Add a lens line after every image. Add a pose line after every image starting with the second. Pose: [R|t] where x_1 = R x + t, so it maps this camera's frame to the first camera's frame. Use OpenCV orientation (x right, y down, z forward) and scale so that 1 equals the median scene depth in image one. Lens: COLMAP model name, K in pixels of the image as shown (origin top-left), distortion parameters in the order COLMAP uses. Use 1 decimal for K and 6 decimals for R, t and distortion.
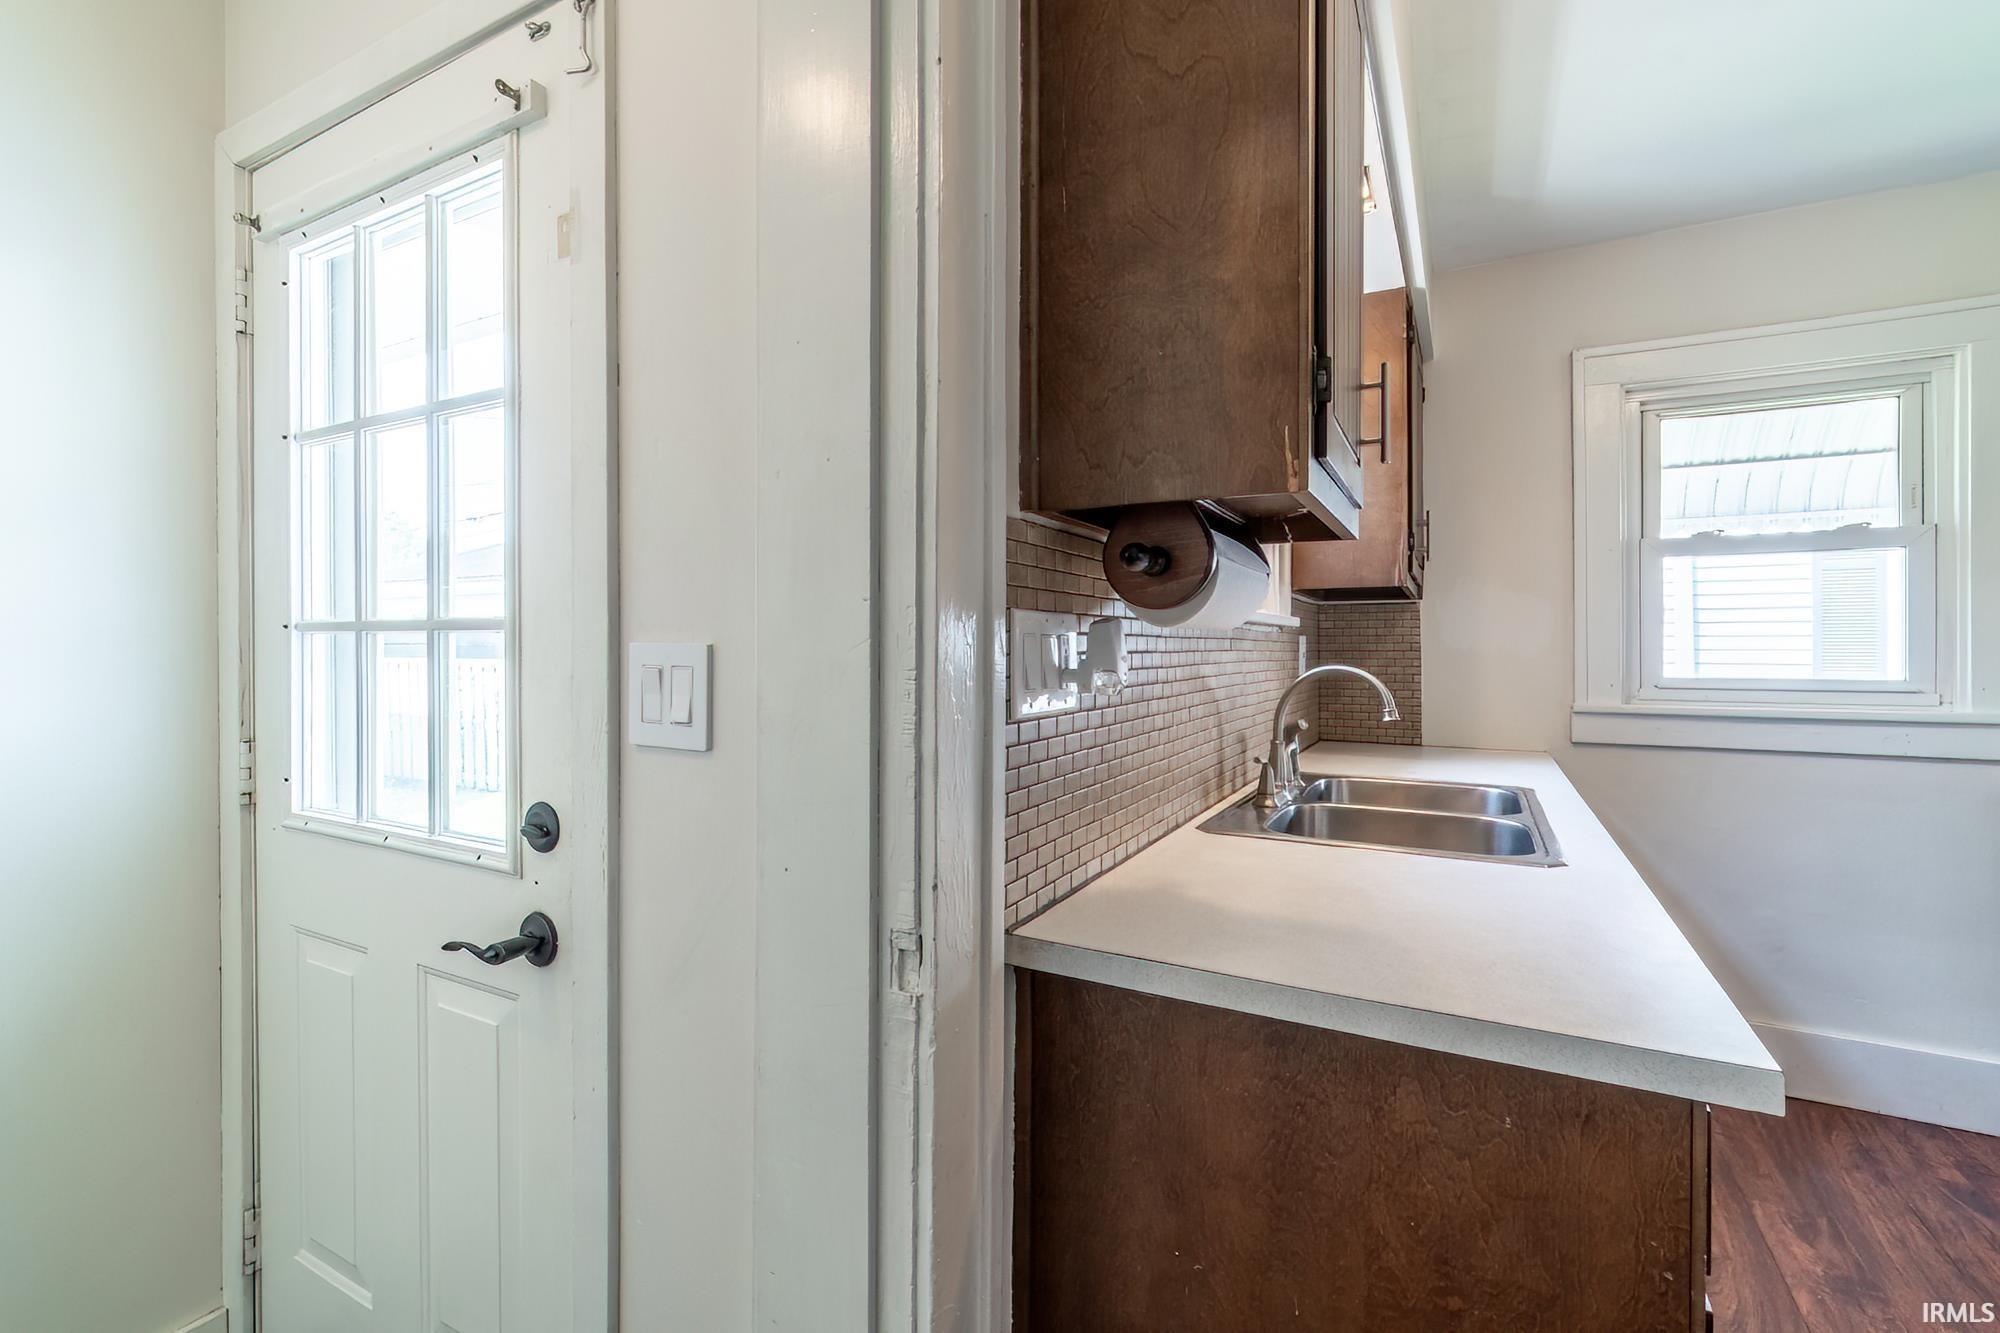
lens RADIAL K [[879.8, 0, 986.1], [0, 879.8, 657.0], [0, 0, 1]] dist [0.001673, 0.003081]
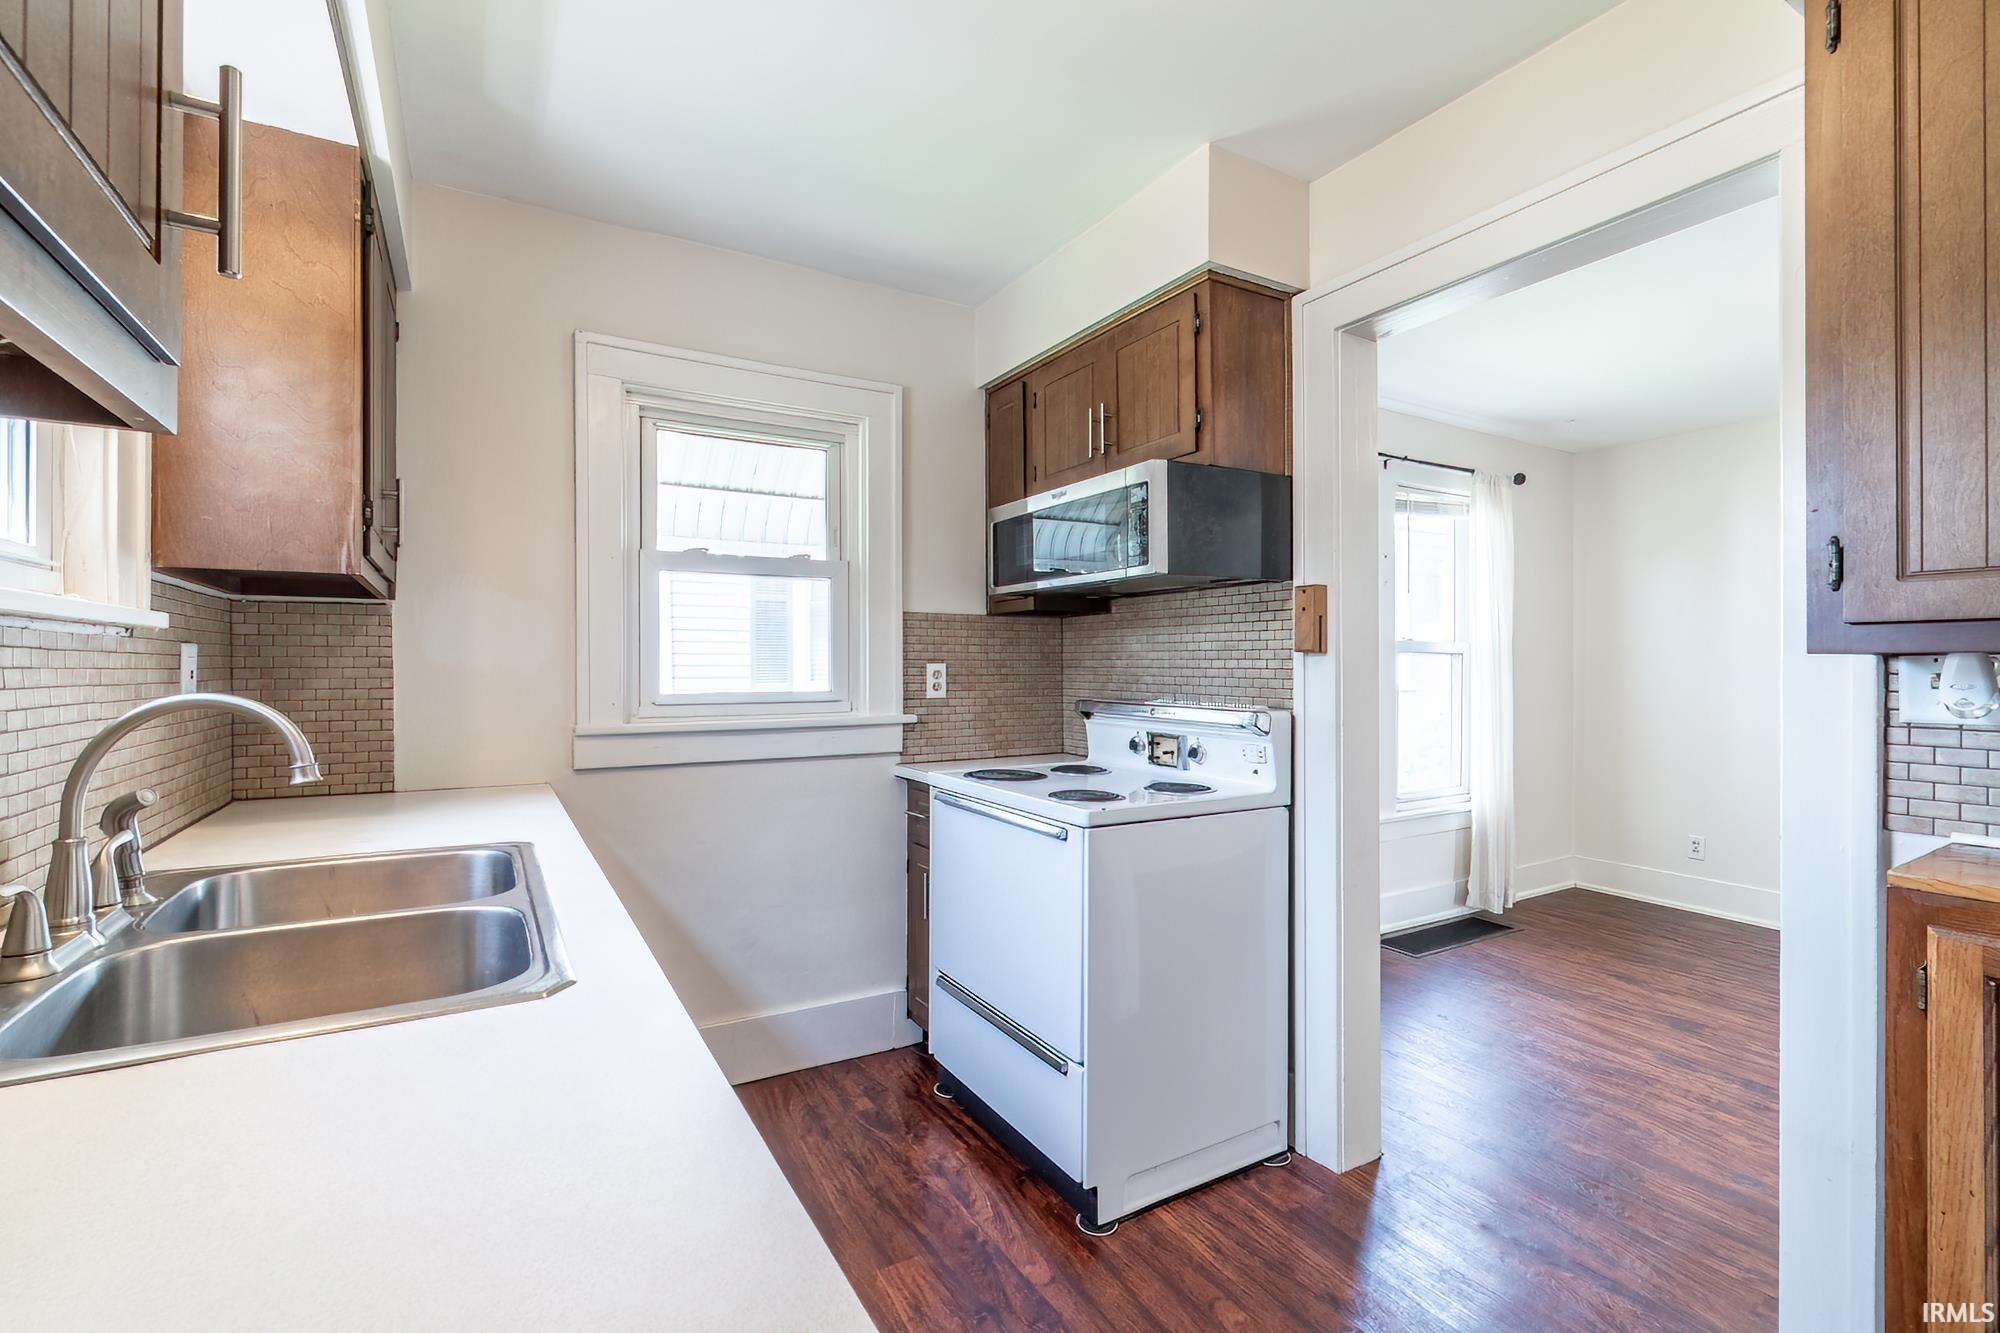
lens RADIAL K [[891.1, 0, 996.5], [0, 891.1, 654.5], [0, 0, 1]] dist [-0.014766, -0.000077]
pose [[0.511797, 0.009341, 0.859056, 0.130508], [0.008945, 0.999829, -0.016200, -0.001497], [-0.859060, 0.015975, 0.511626, 0.201832]]
